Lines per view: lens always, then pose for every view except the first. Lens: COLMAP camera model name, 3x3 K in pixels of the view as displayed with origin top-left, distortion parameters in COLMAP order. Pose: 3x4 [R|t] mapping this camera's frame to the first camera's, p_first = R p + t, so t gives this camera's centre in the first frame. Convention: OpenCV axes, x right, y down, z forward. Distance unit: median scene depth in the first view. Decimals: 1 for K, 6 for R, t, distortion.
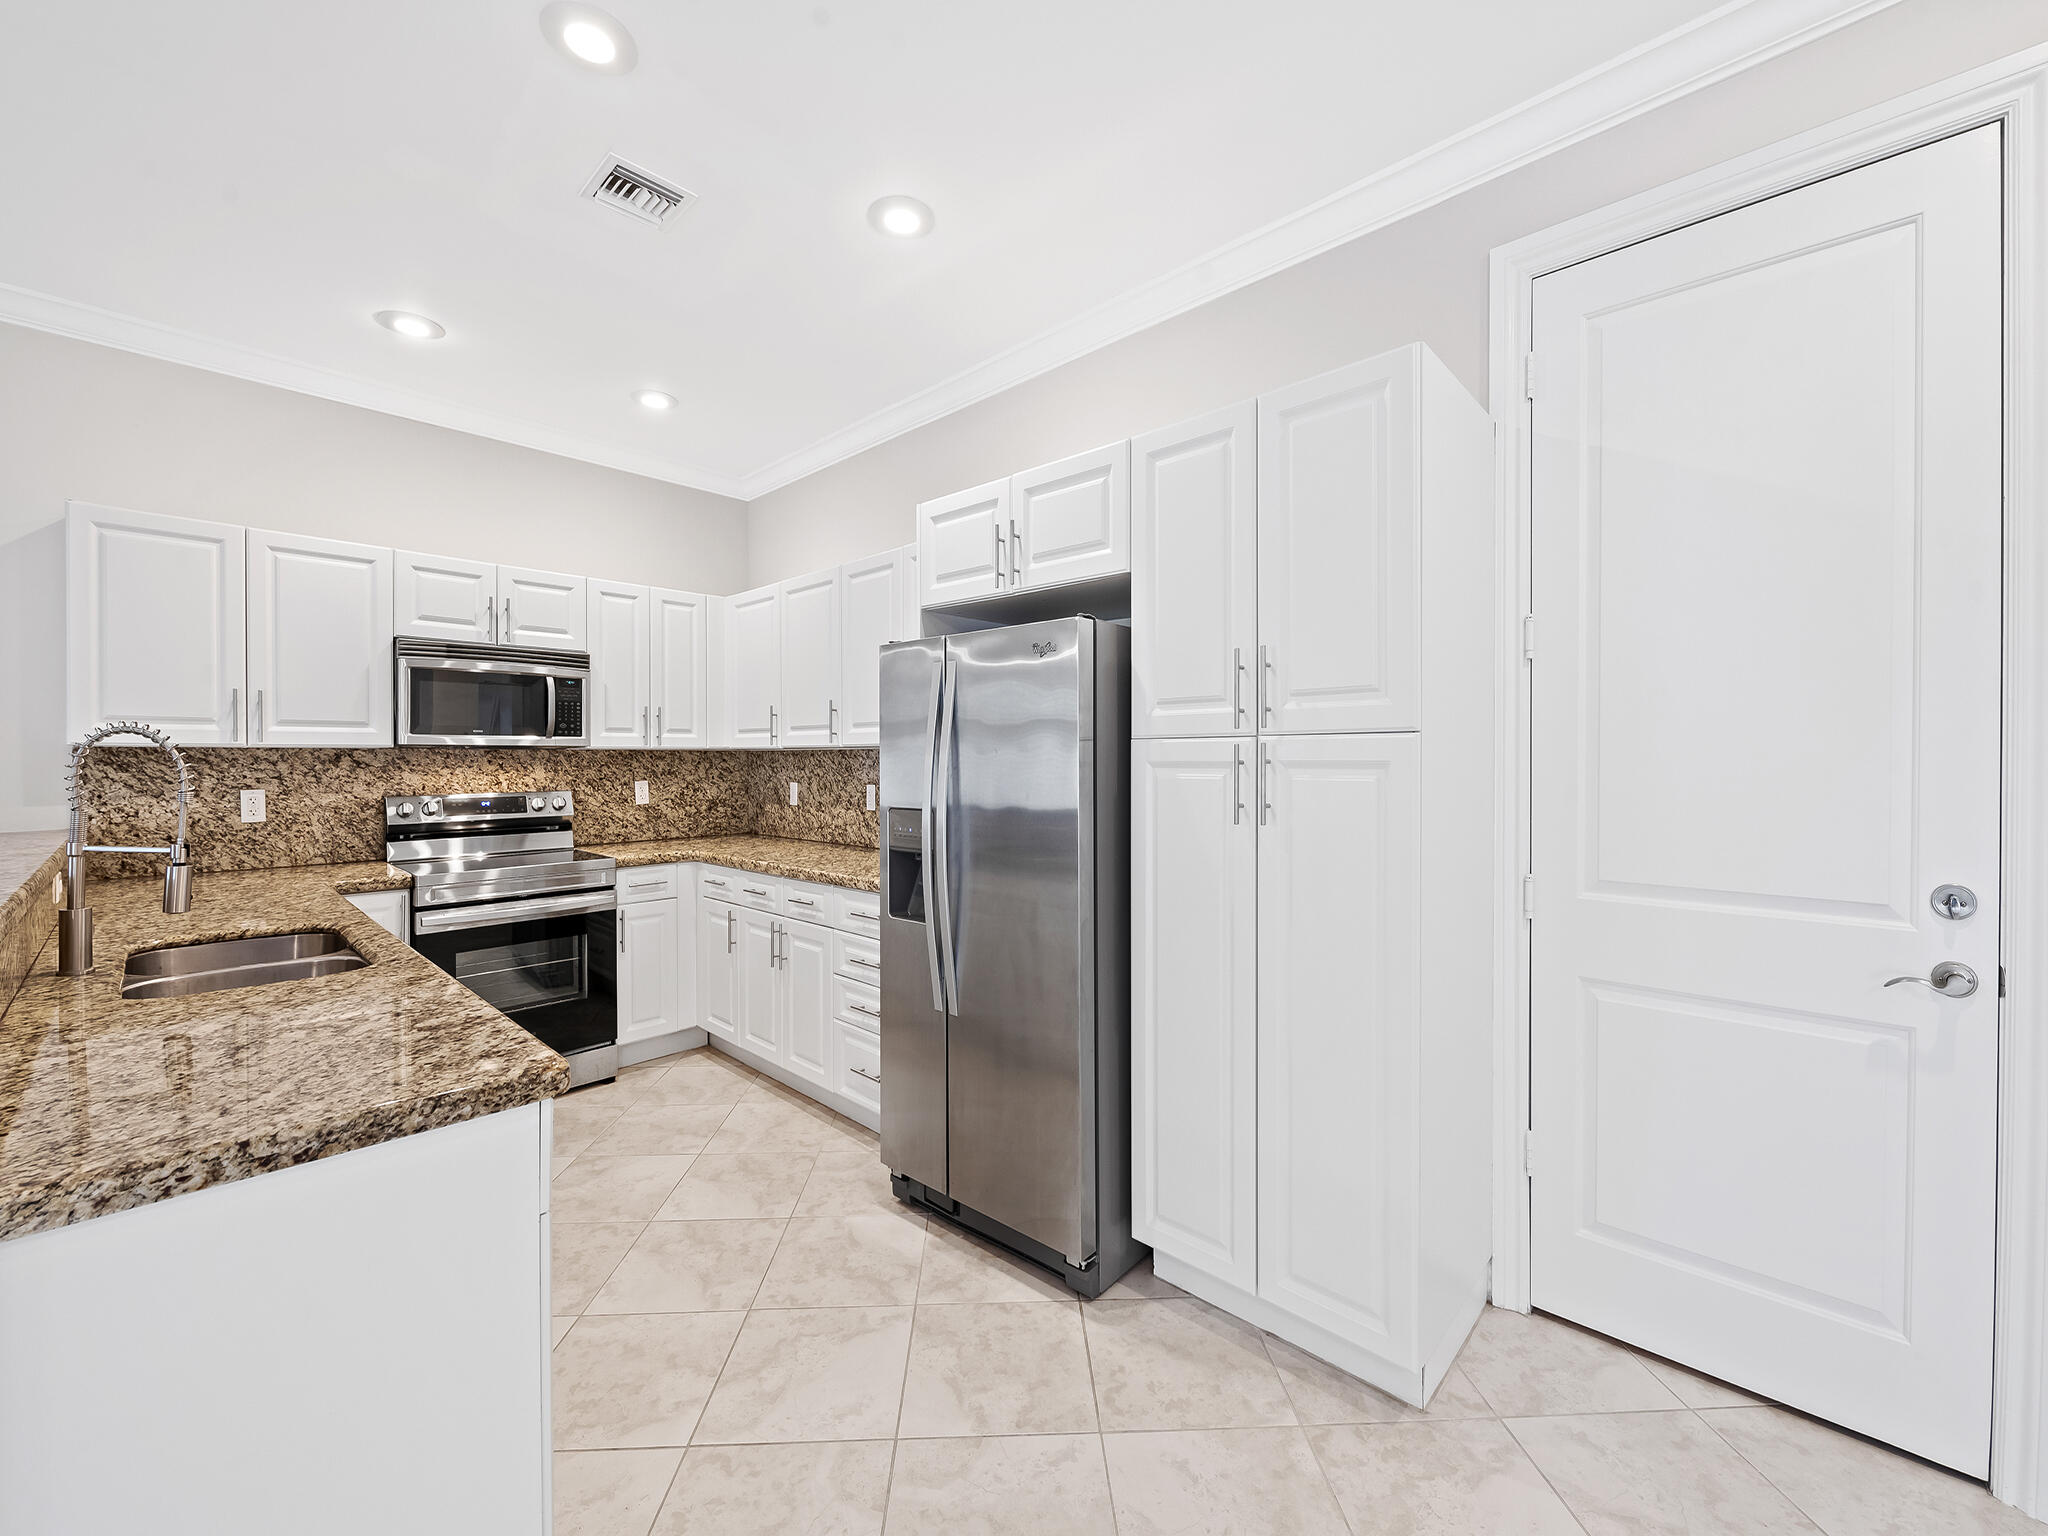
lens RADIAL K [[827.6, 0, 1023.6], [0, 827.6, 765.2], [0, 0, 1]] dist [0.002247, -0.002830]
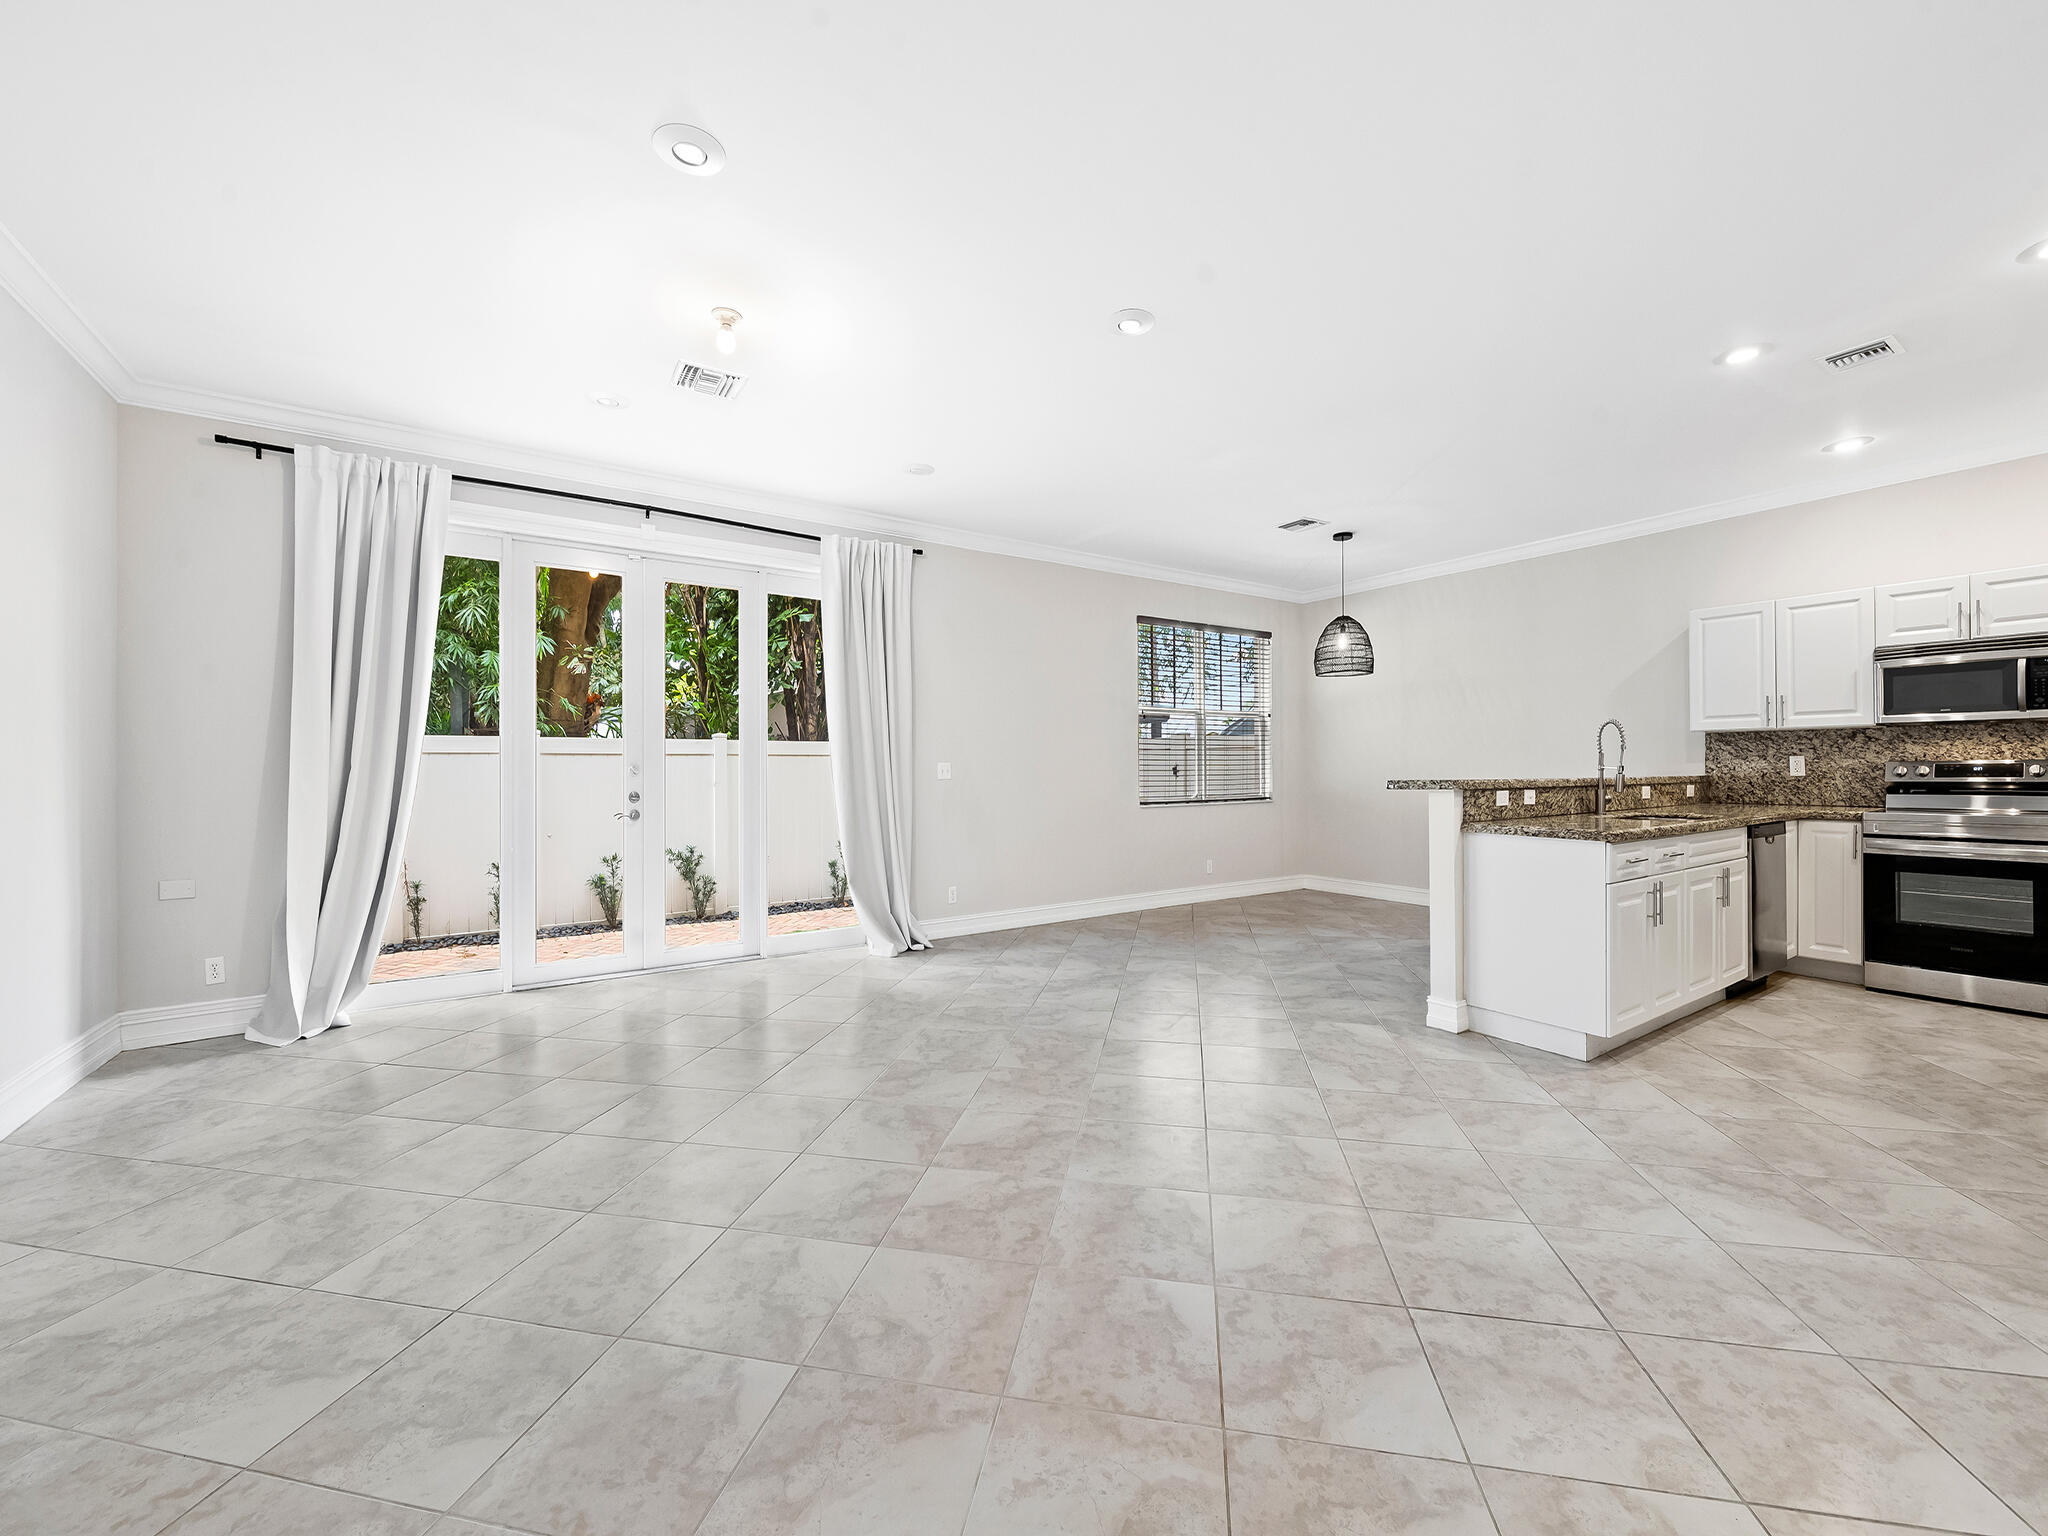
lens RADIAL K [[810.5, 0, 1031.8], [0, 810.5, 763.8], [0, 0, 1]] dist [0.001764, -0.002064]
pose [[-0.216138, -0.000840, -0.976362, 0.969985], [-0.002290, 0.999997, -0.000353, 0.050746], [0.976360, 0.002160, -0.216140, -0.124121]]
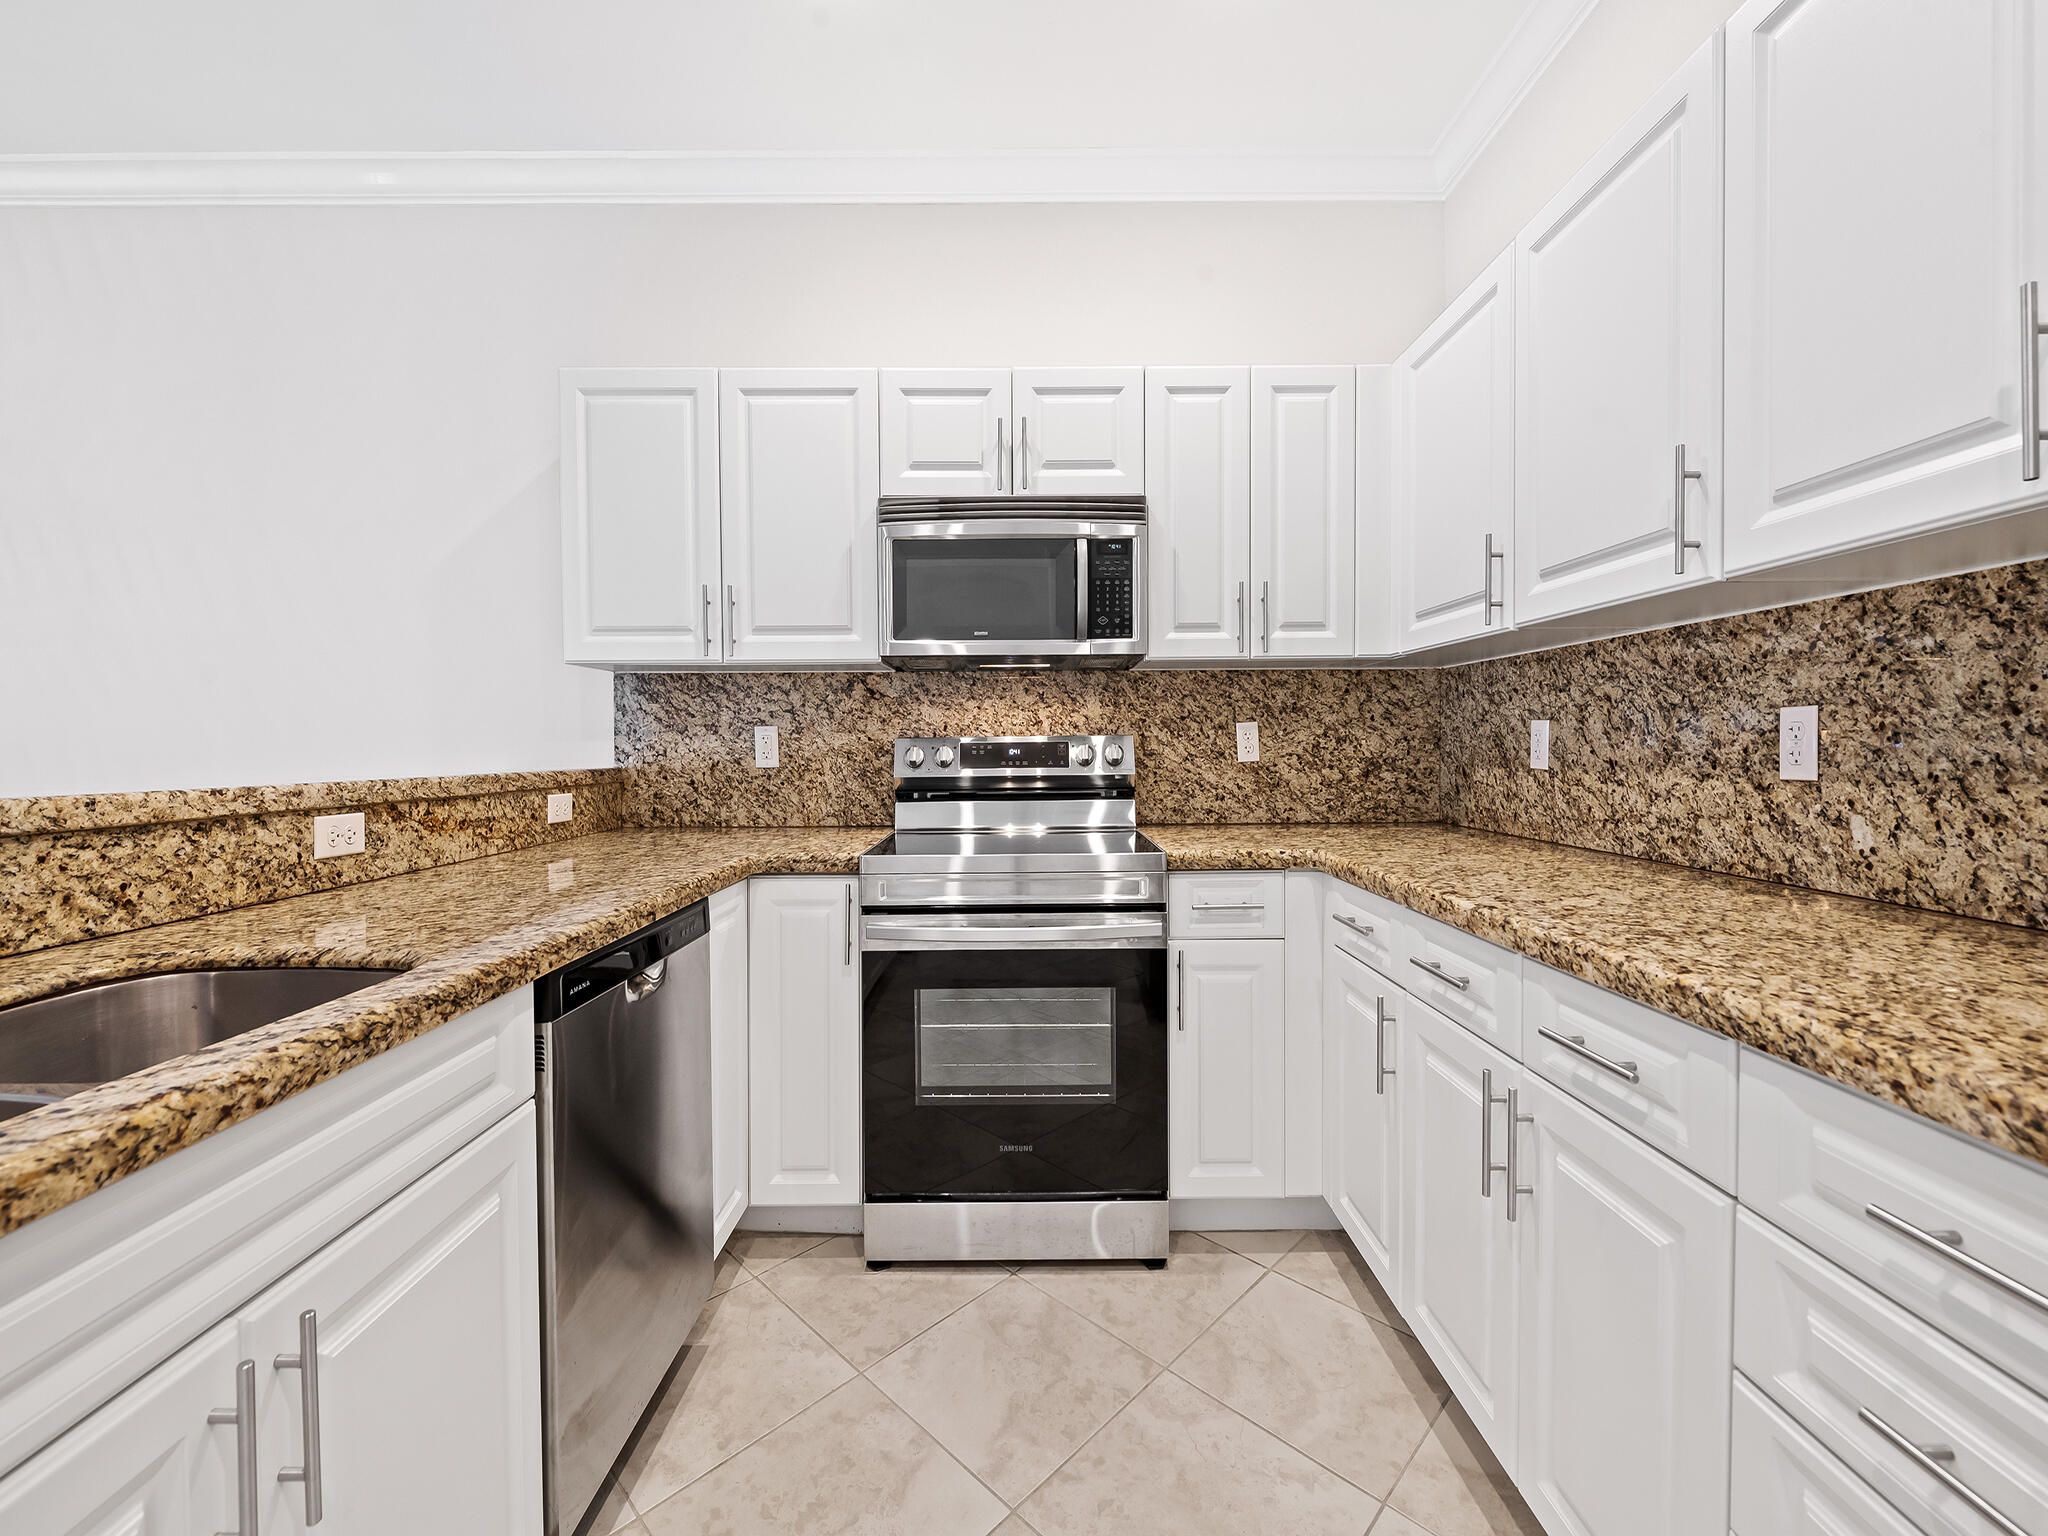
lens RADIAL K [[827.6, 0, 1021.5], [0, 827.6, 756.9], [0, 0, 1]] dist [0.002247, -0.002830]
pose [[0.689950, 0.008612, -0.723806, -0.197018], [-0.002423, 0.999951, 0.009588, 0.052597], [0.723853, -0.004861, 0.689937, 0.649473]]
